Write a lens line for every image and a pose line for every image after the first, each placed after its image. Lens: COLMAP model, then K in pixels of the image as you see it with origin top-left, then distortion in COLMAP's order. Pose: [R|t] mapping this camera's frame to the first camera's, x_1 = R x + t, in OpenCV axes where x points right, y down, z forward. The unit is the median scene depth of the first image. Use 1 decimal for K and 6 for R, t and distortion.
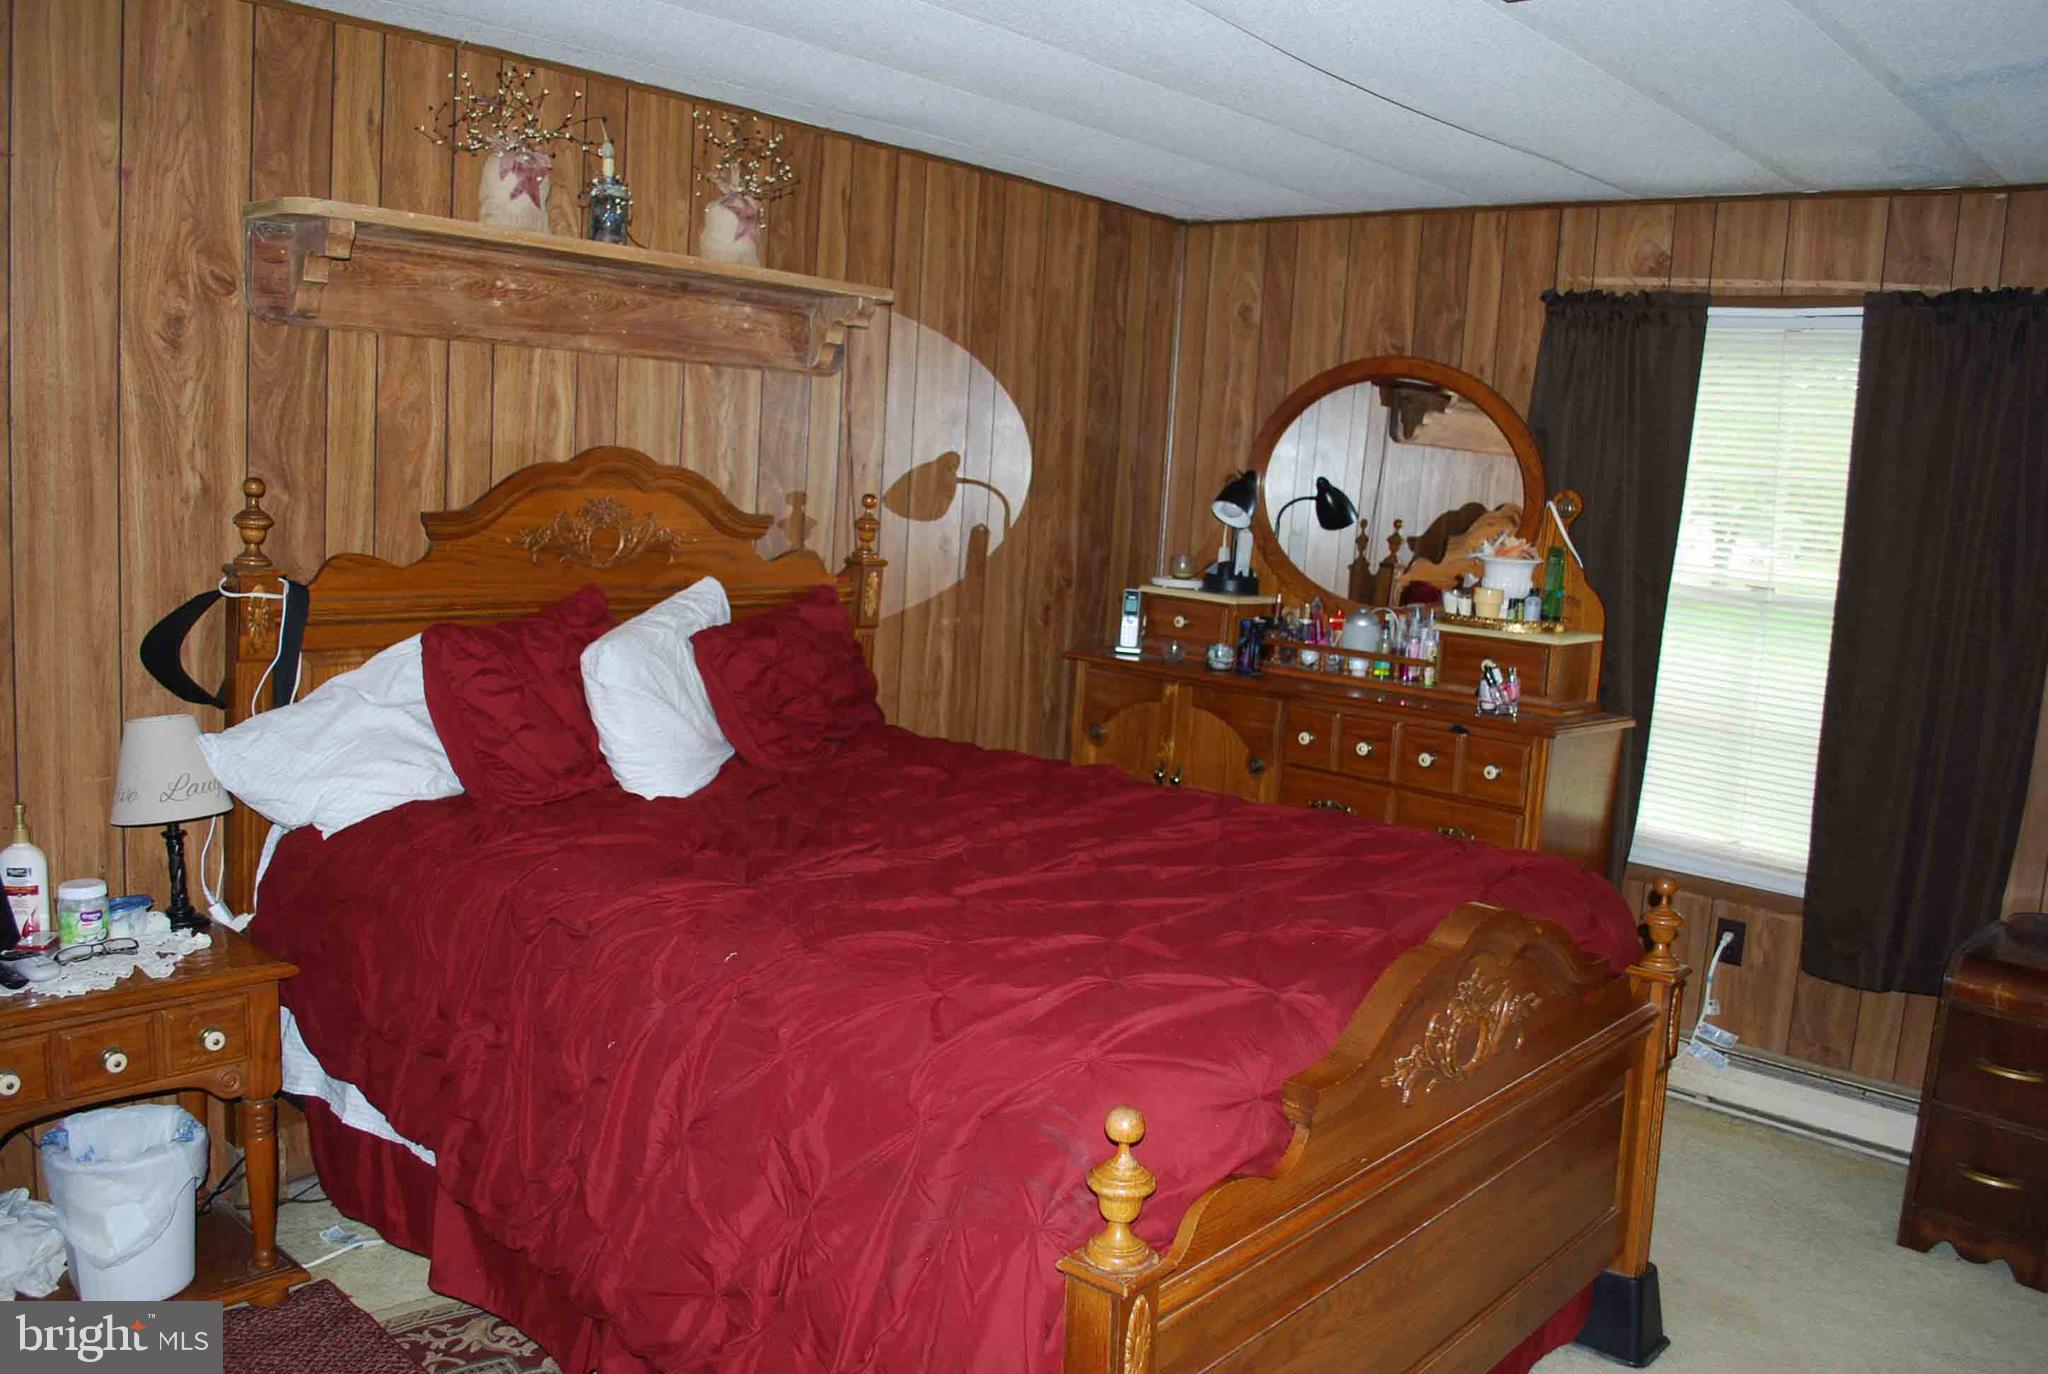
lens RADIAL K [[1625.9, 0, 1041.3], [0, 1625.9, 693.9], [0, 0, 1]] dist [-0.083008, 0.008373]
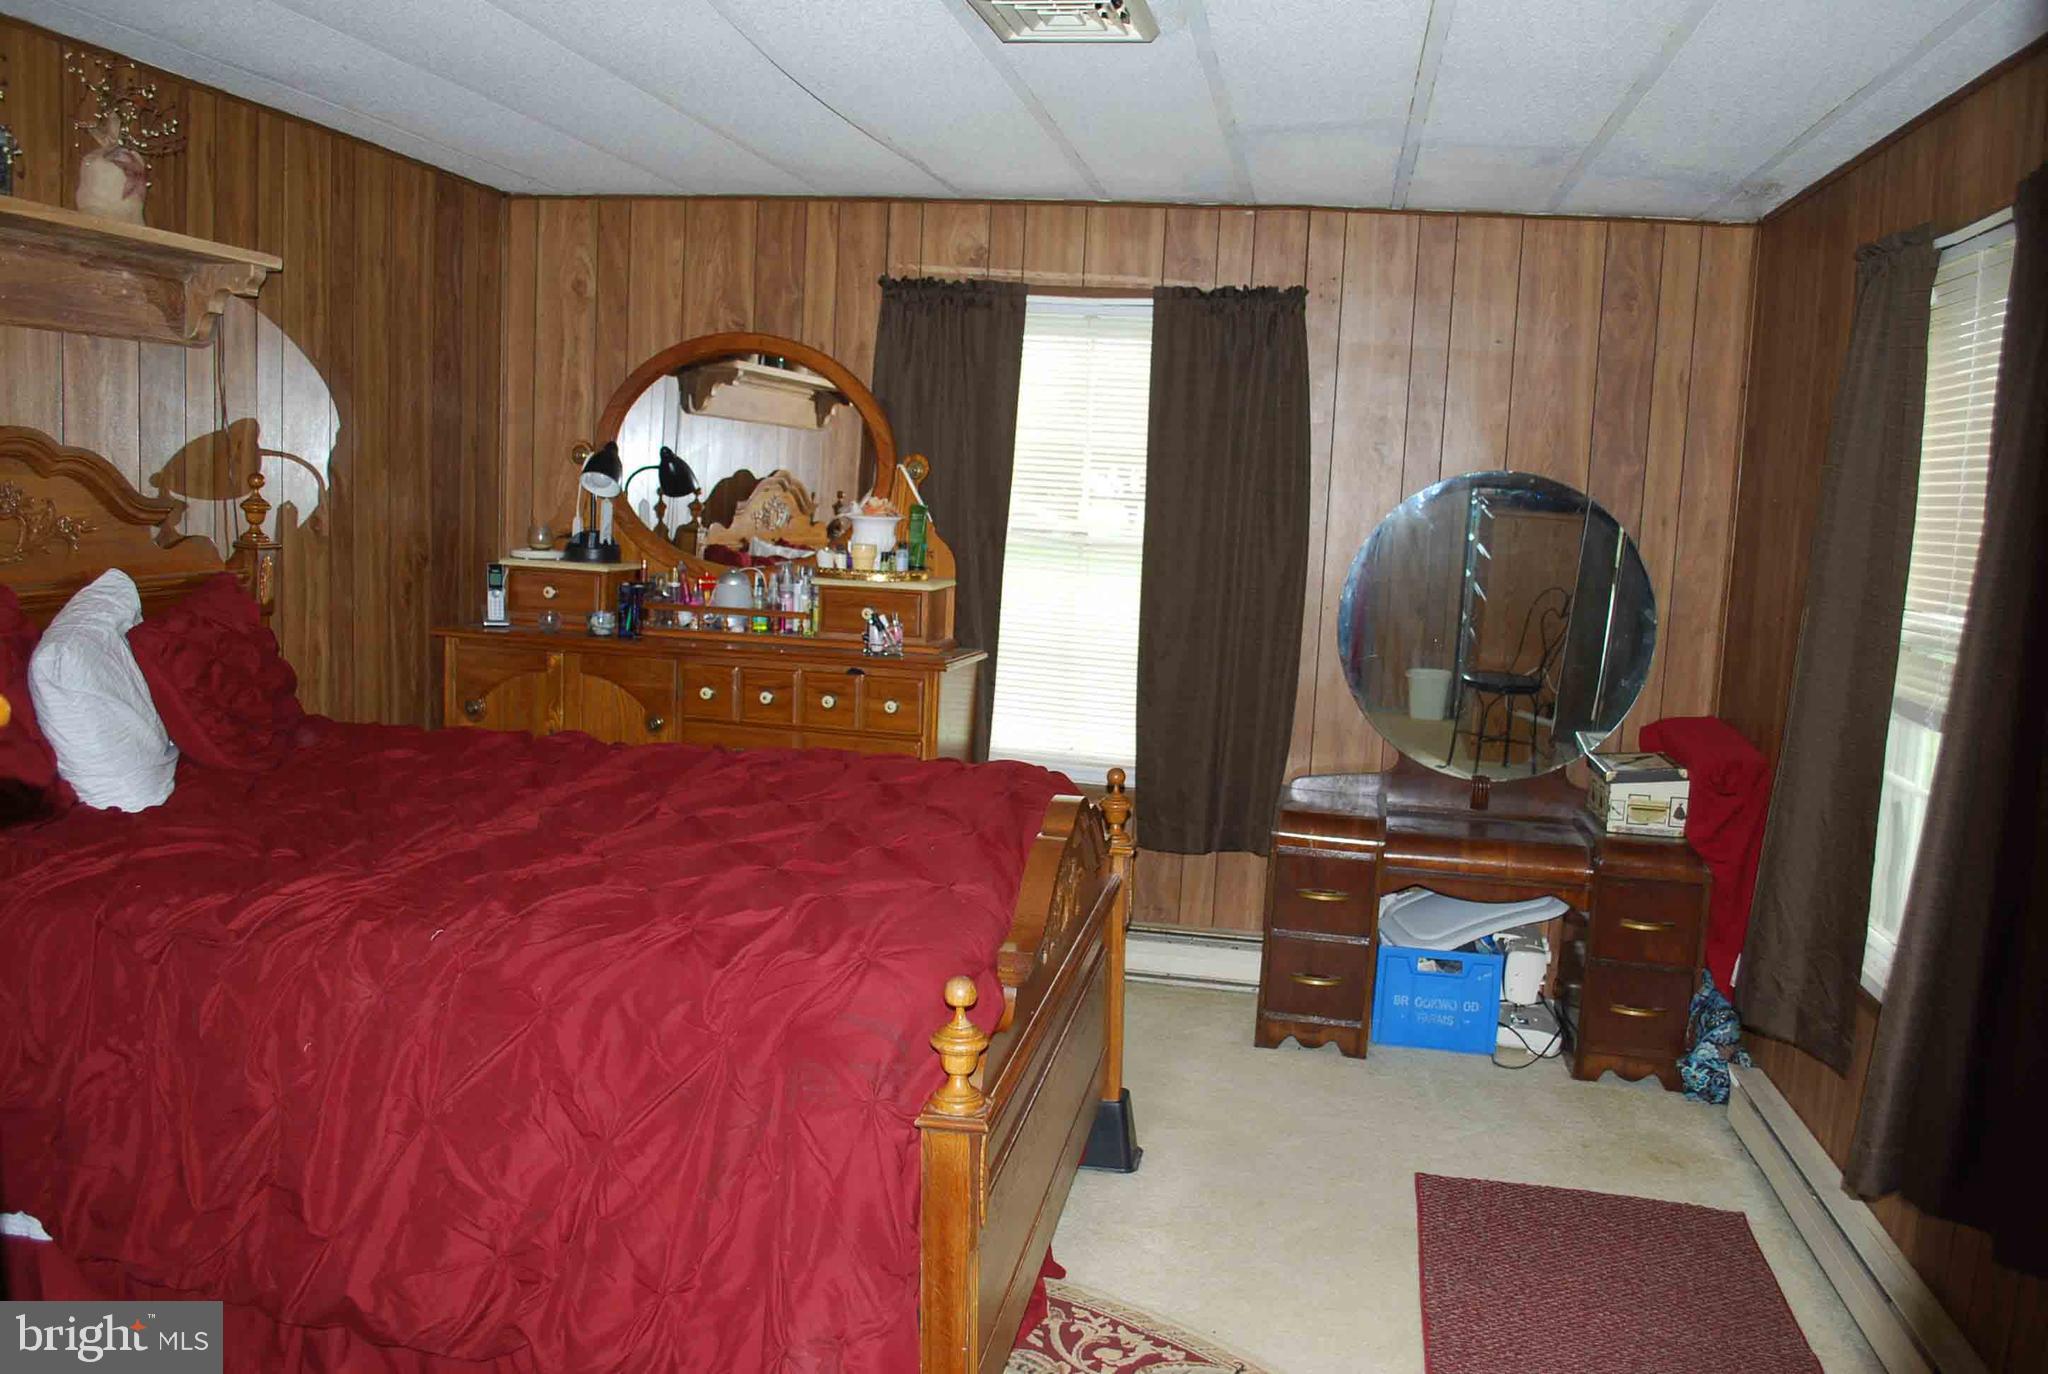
lens RADIAL K [[1625.9, 0, 1041.3], [0, 1625.9, 693.9], [0, 0, 1]] dist [-0.083008, 0.008373]
pose [[0.856805, -0.086995, 0.508249, -0.193588], [0.076813, 0.996201, 0.041025, 0.001241], [-0.509887, 0.003890, 0.860232, -0.025026]]
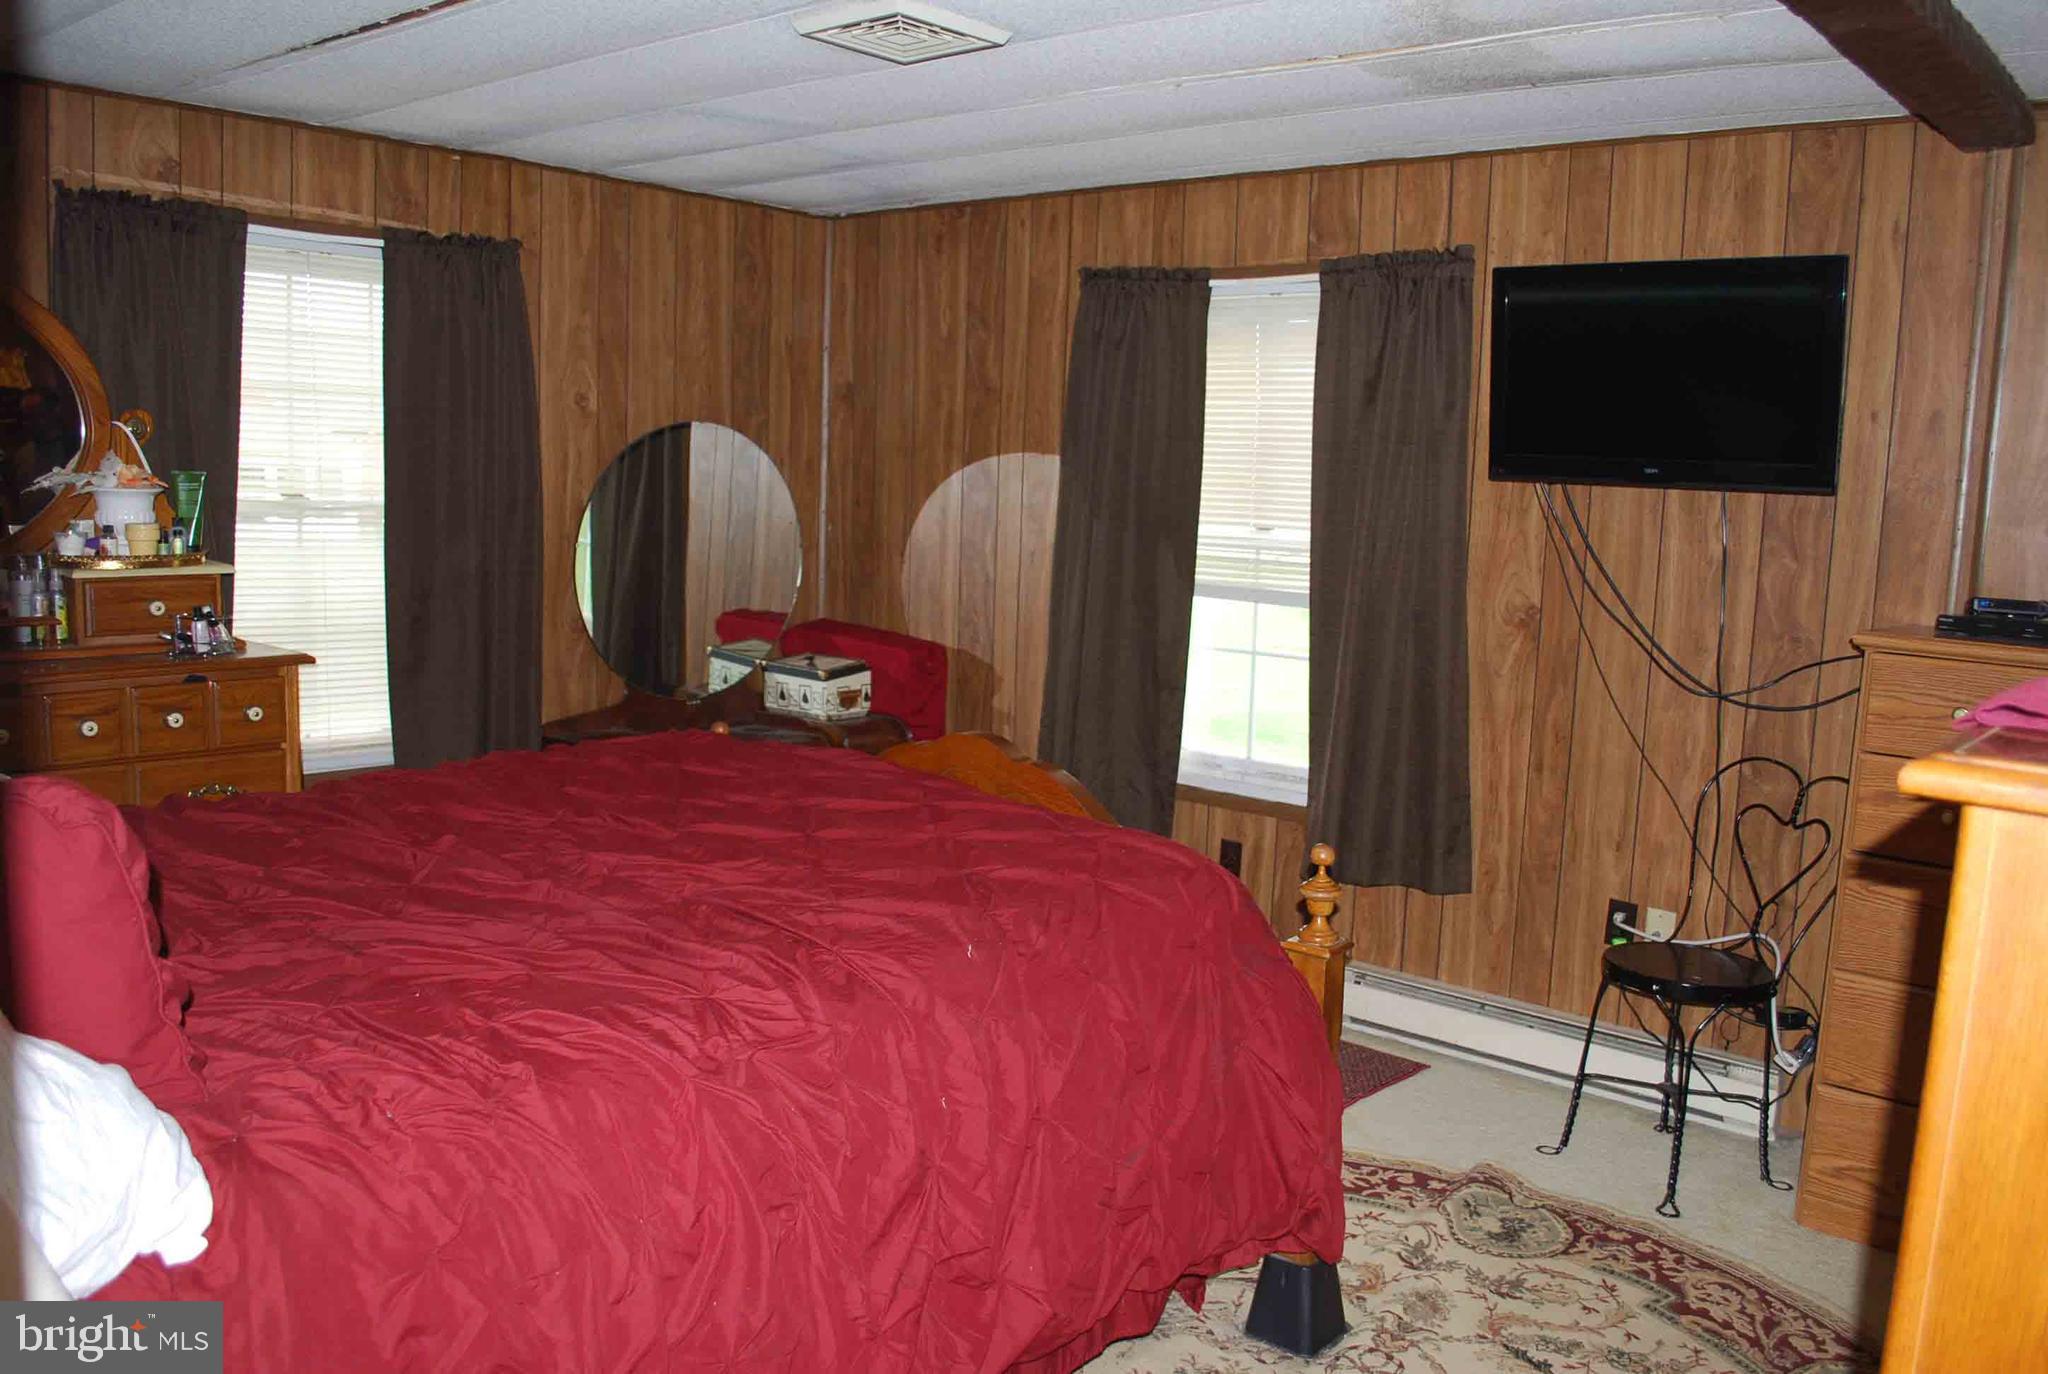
lens RADIAL K [[1625.9, 0, 1041.3], [0, 1625.9, 693.9], [0, 0, 1]] dist [-0.083008, 0.008373]
pose [[-0.008276, -0.200307, 0.979698, -0.603390], [0.099968, 0.974658, 0.200121, -0.097971], [-0.994956, 0.099594, 0.011958, 0.495630]]
